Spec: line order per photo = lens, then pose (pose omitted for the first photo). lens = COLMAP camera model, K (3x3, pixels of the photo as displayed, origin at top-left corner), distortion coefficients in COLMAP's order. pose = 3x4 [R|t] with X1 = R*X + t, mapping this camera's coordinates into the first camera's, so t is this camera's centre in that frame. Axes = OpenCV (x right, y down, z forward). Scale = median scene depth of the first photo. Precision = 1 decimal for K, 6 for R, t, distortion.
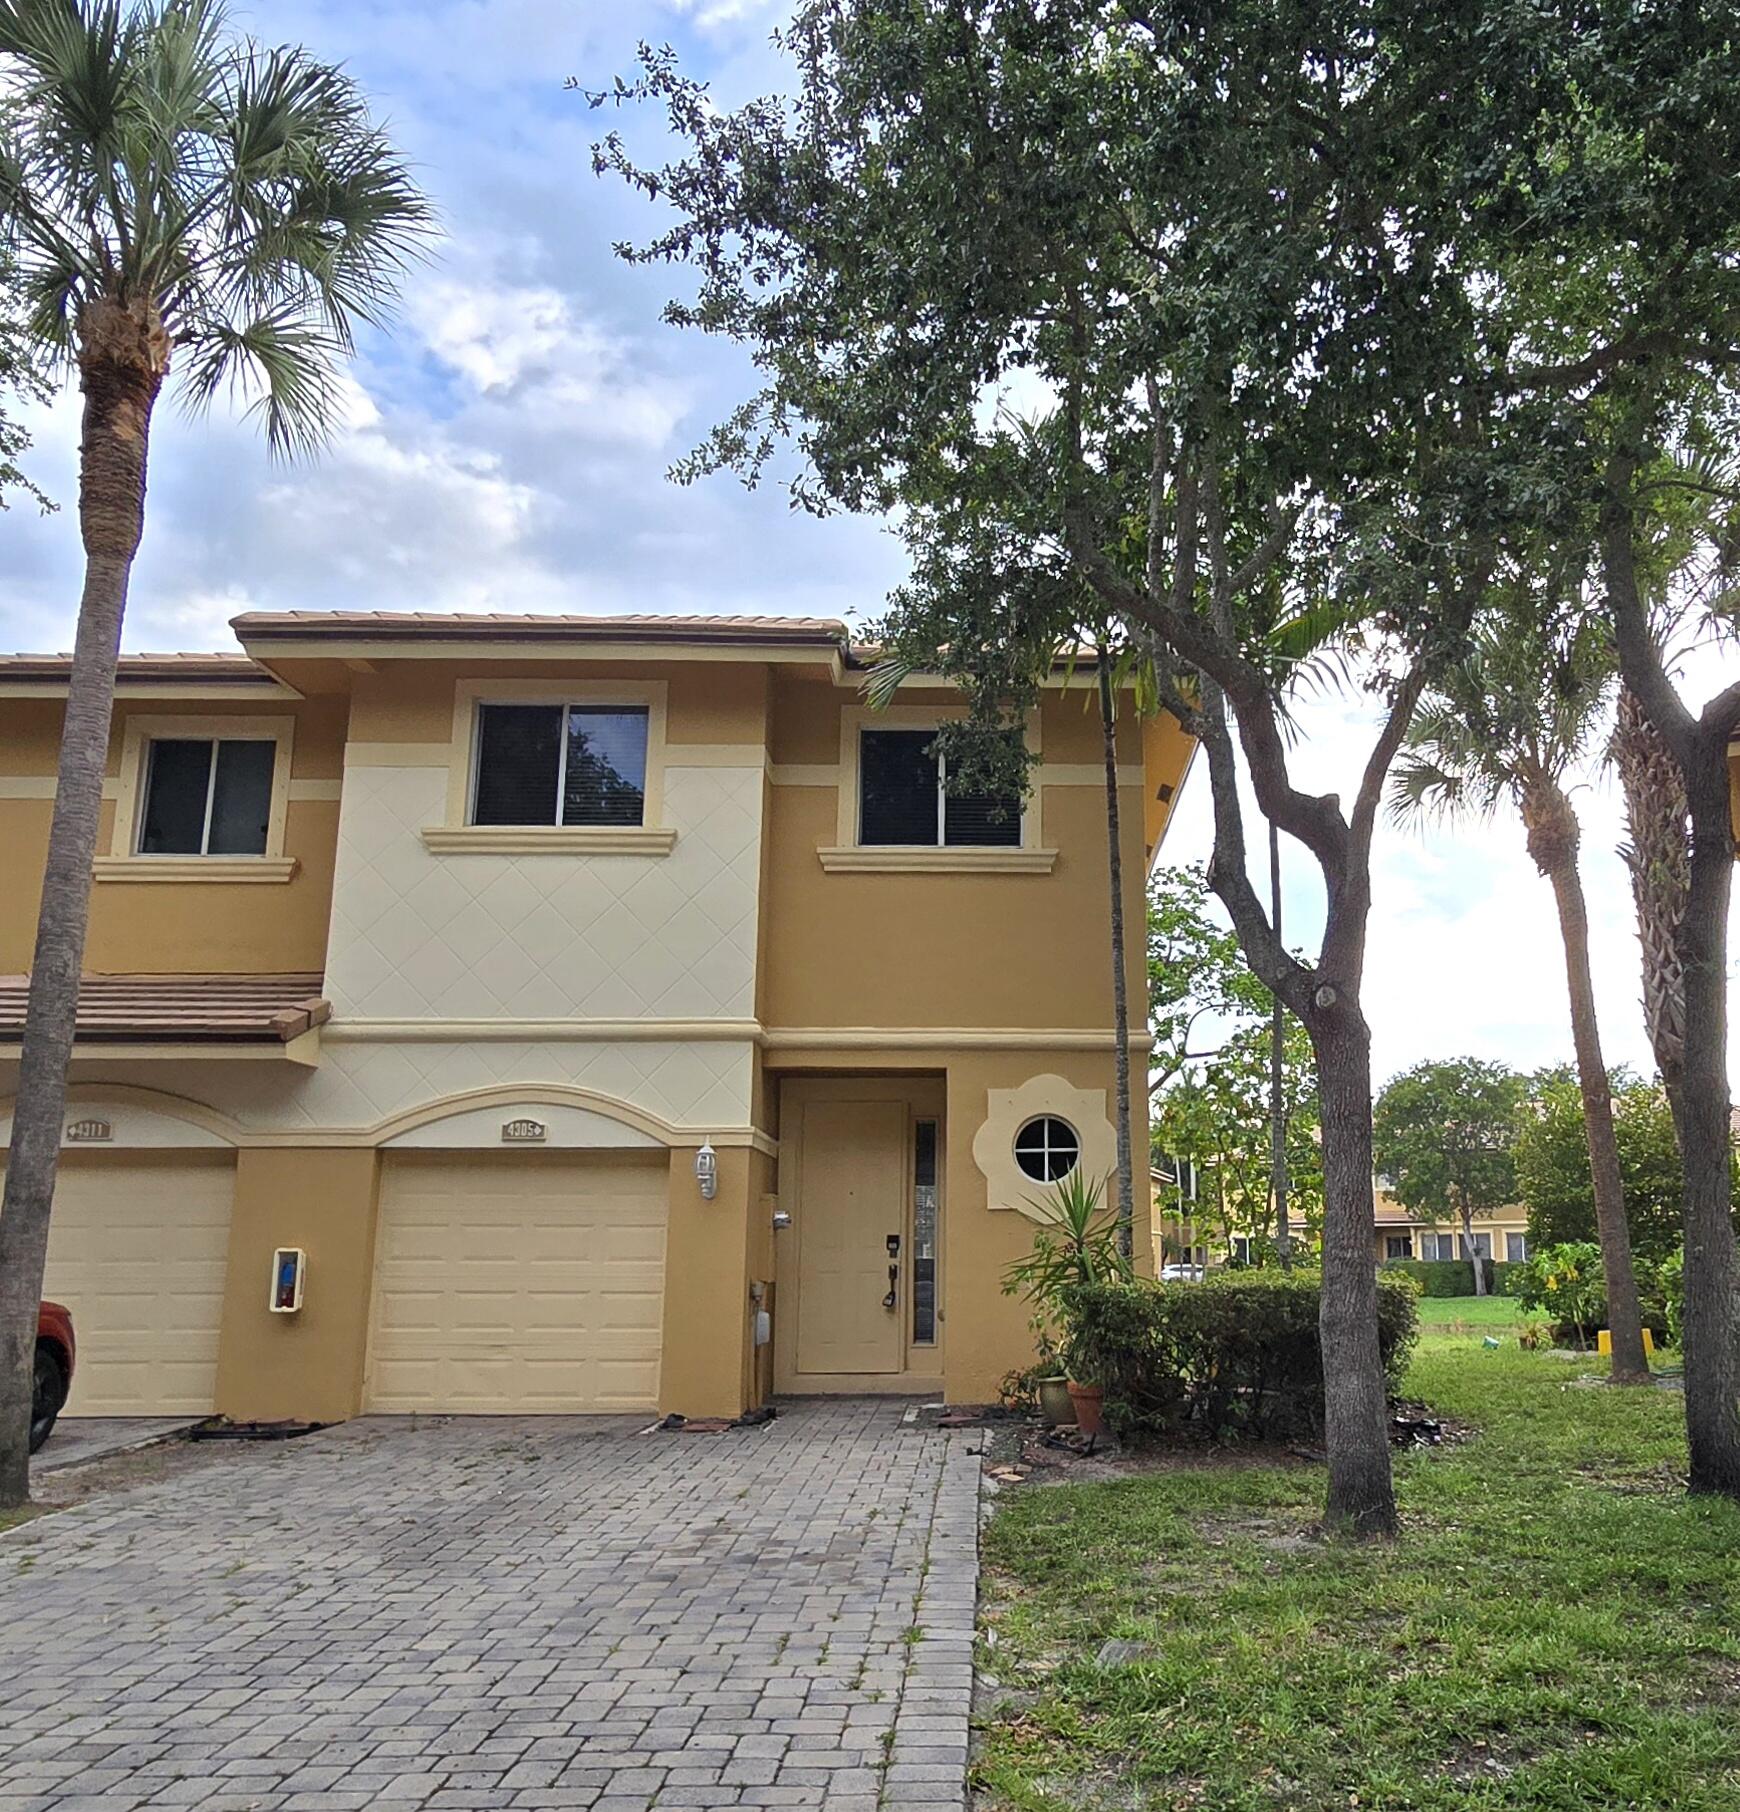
lens RADIAL K [[1229.6, 0, 896.9], [0, 1229.6, 963.6], [0, 0, 1]] dist [0.001752, 0.001416]
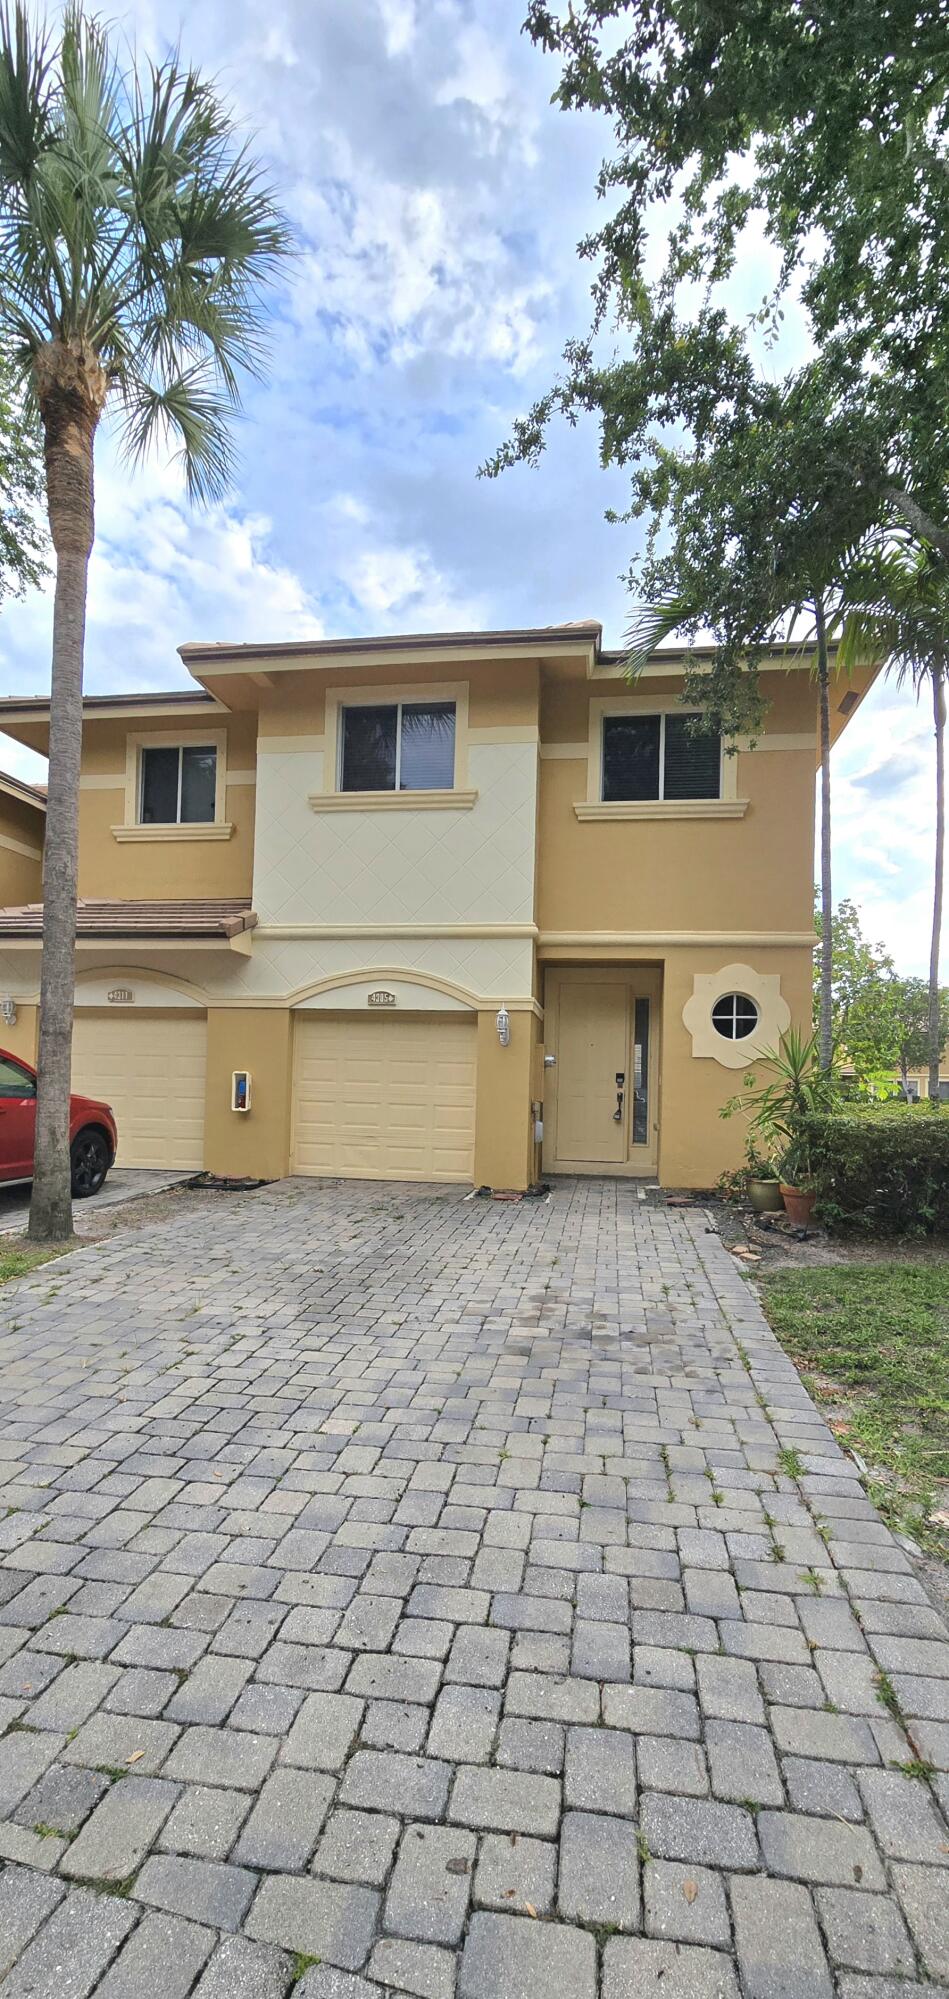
lens RADIAL K [[1227.0, 0, 474.5], [0, 1227.0, 999.5], [0, 0, 1]] dist [-0.000307, 0.000026]
pose [[0.973274, 0.011986, -0.229335, 0.147452], [0.024460, 0.987546, 0.155419, -0.091592], [0.228341, -0.156875, 0.960859, -0.405316]]
